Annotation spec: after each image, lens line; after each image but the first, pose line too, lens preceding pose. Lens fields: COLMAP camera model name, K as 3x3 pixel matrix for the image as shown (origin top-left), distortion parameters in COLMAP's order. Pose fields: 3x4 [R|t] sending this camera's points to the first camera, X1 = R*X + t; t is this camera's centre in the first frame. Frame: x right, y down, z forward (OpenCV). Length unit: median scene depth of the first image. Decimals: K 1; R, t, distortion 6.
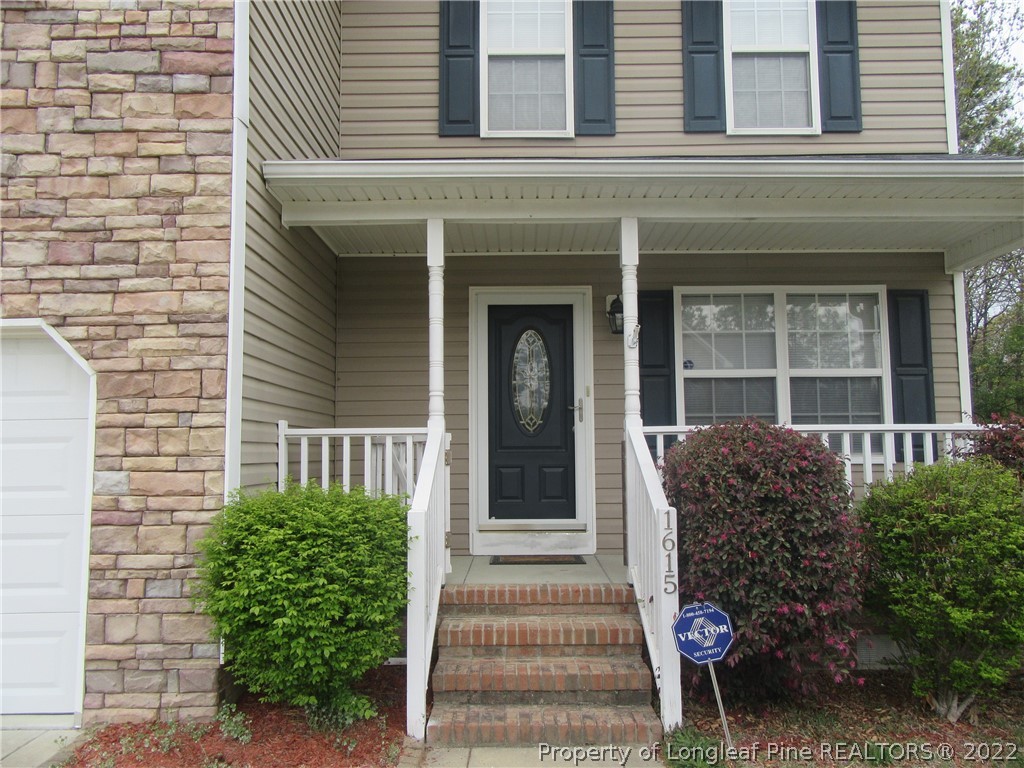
lens RADIAL K [[753.8, 0, 512.0], [0, 753.8, 384.0], [0, 0, 1]] dist [0.004507, 0.005280]
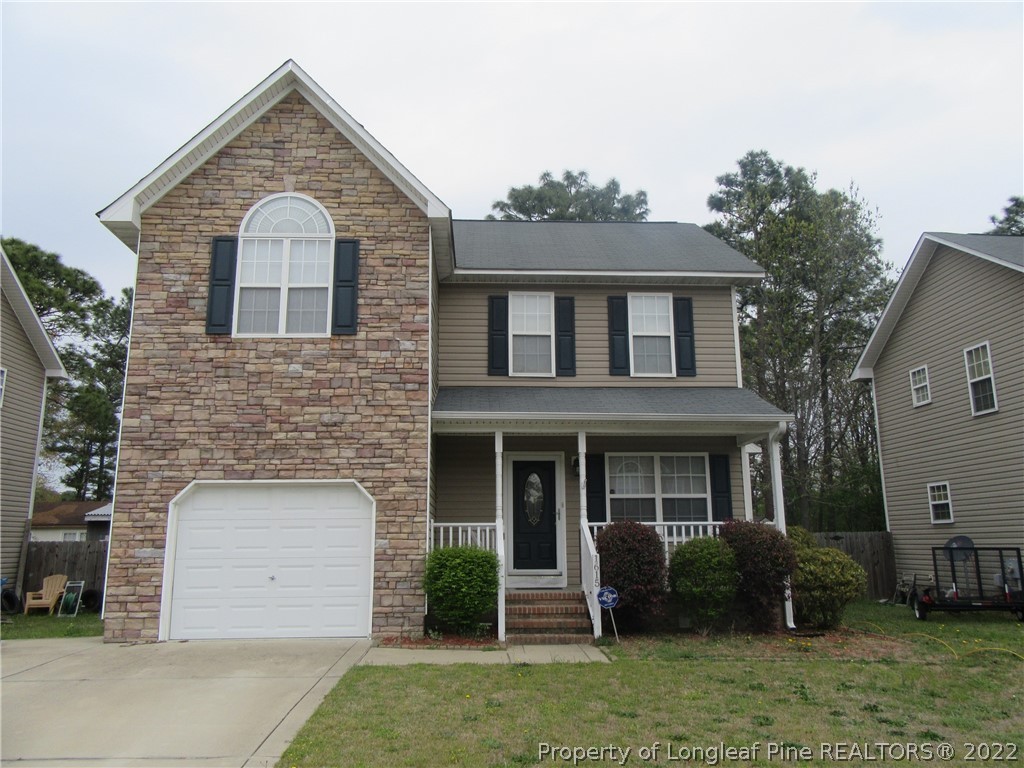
lens RADIAL K [[773.5, 0, 512.0], [0, 773.5, 384.0], [0, 0, 1]] dist [-0.009388, 0.001154]
pose [[0.998452, 0.013579, 0.053942, -0.227424], [-0.007054, 0.992826, -0.119360, -0.095144], [-0.055176, 0.118795, 0.991385, -1.632921]]
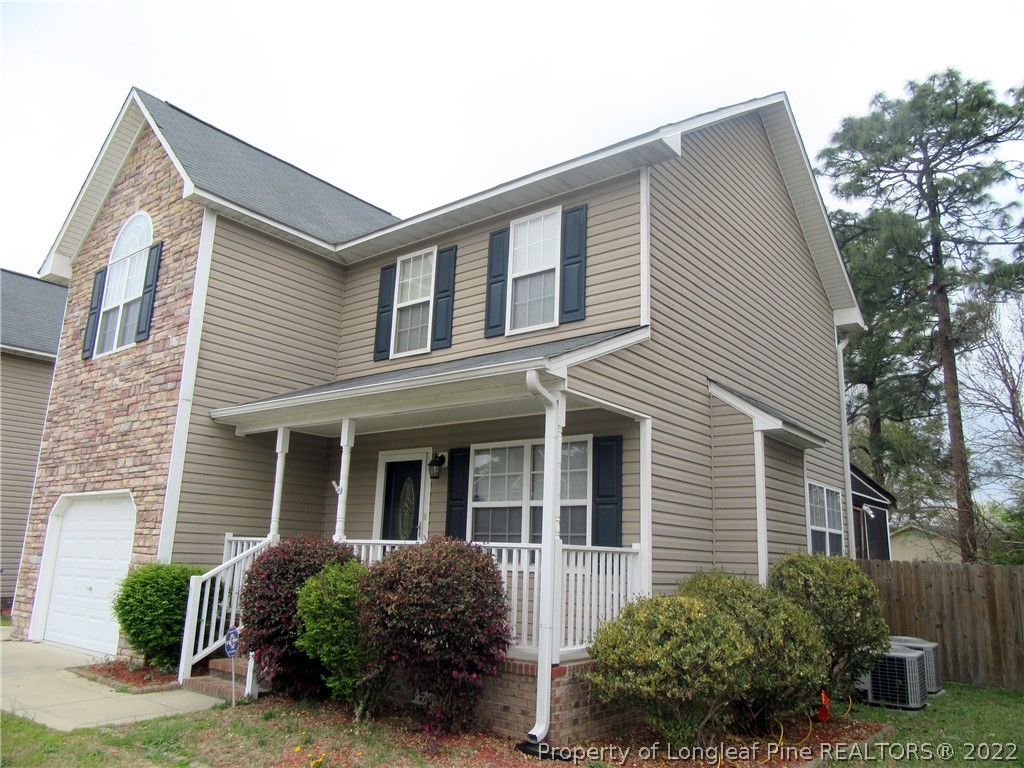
lens RADIAL K [[756.9, 0, 512.0], [0, 756.9, 384.0], [0, 0, 1]] dist [-0.006196, 0.001900]
pose [[0.781490, -0.106120, -0.614827, 1.846027], [0.014122, 0.988185, -0.152612, -0.030159], [0.623758, 0.110582, 0.773755, -0.157952]]
